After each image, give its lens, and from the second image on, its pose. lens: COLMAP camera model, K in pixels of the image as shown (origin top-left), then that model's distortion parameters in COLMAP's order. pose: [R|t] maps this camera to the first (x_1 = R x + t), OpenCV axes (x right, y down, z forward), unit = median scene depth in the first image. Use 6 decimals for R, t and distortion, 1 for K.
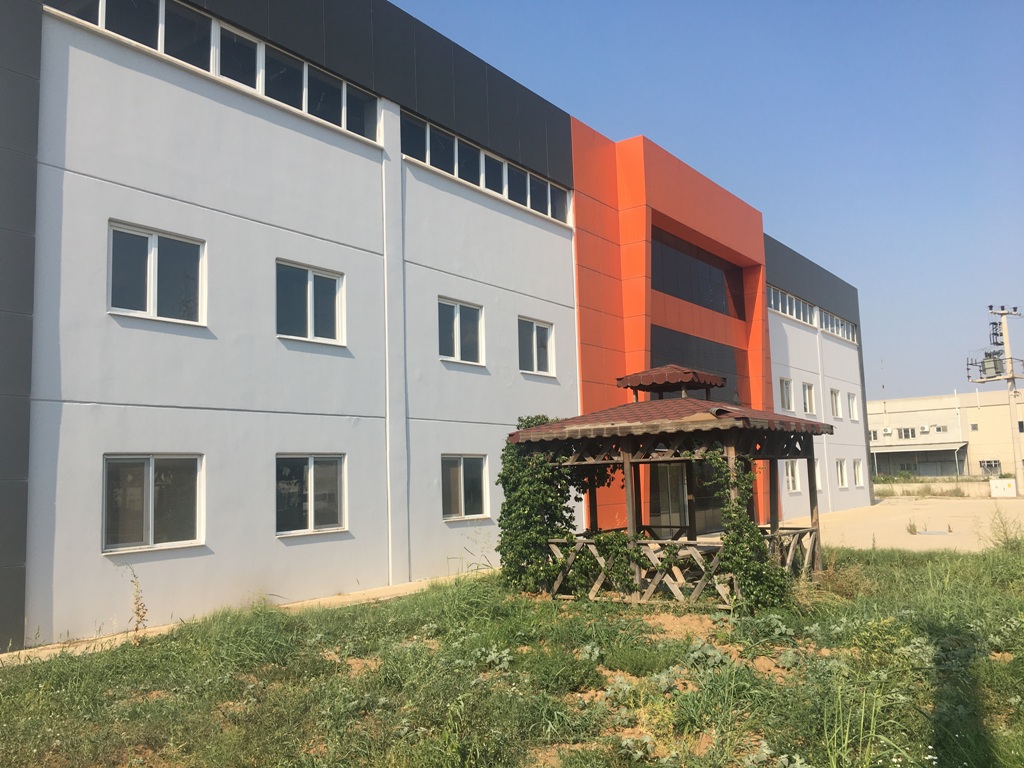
lens RADIAL K [[876.0, 0, 509.5], [0, 876.0, 379.6], [0, 0, 1]] dist [0.083897, -0.122921]
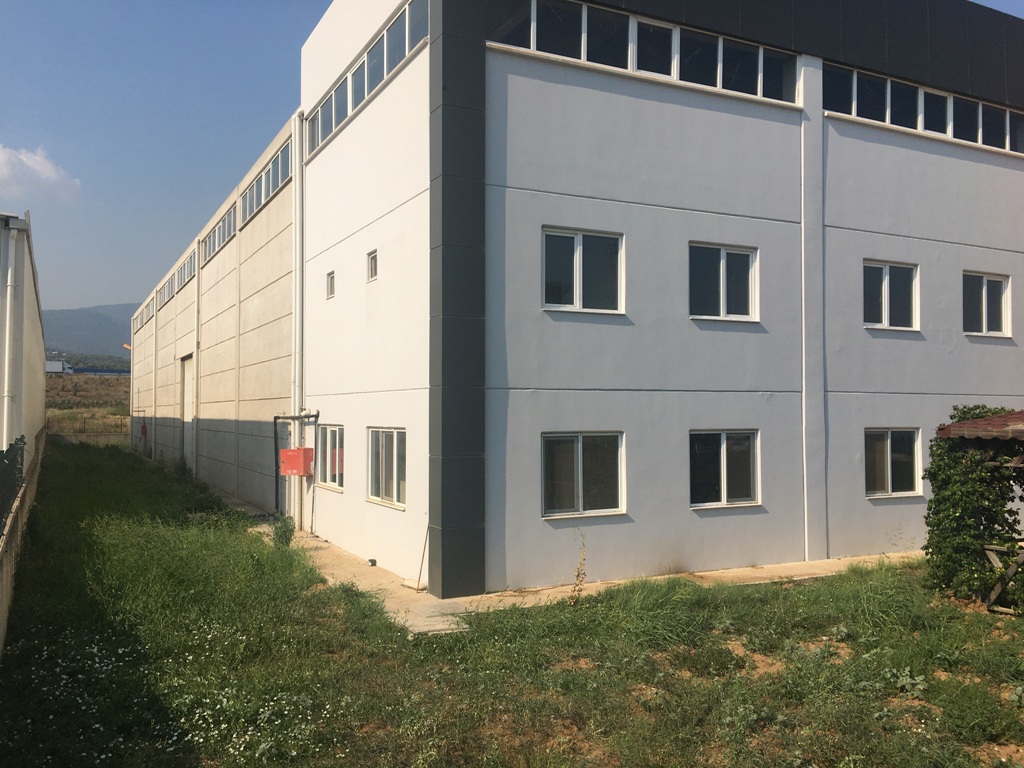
lens RADIAL K [[876.0, 0, 503.1], [0, 876.0, 381.0], [0, 0, 1]] dist [0.083897, -0.122921]
pose [[0.885931, 0.017953, -0.463469, 0.021188], [0.022942, 0.996331, 0.082447, -0.060783], [0.463248, -0.083676, 0.882269, -0.021366]]
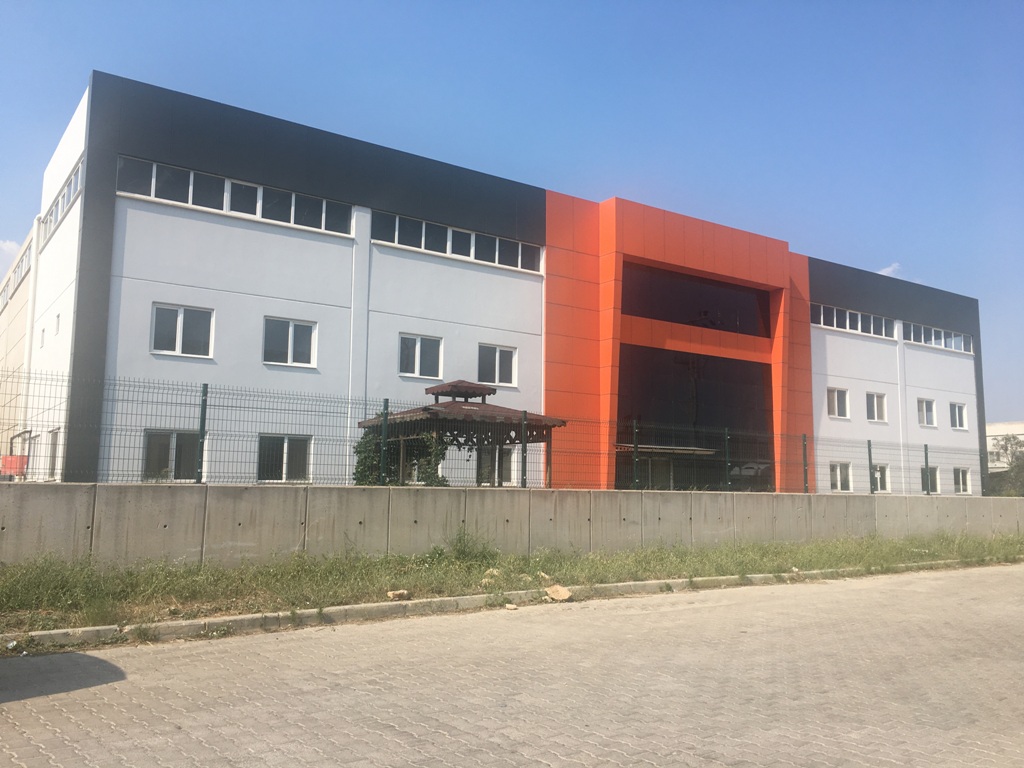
lens RADIAL K [[876.0, 0, 512.3], [0, 876.0, 374.7], [0, 0, 1]] dist [0.083897, -0.122921]
pose [[0.946429, 0.001252, -0.322911, 0.667806], [-0.004585, 0.999944, -0.009561, -0.012901], [0.322881, 0.010529, 0.946381, -0.389924]]
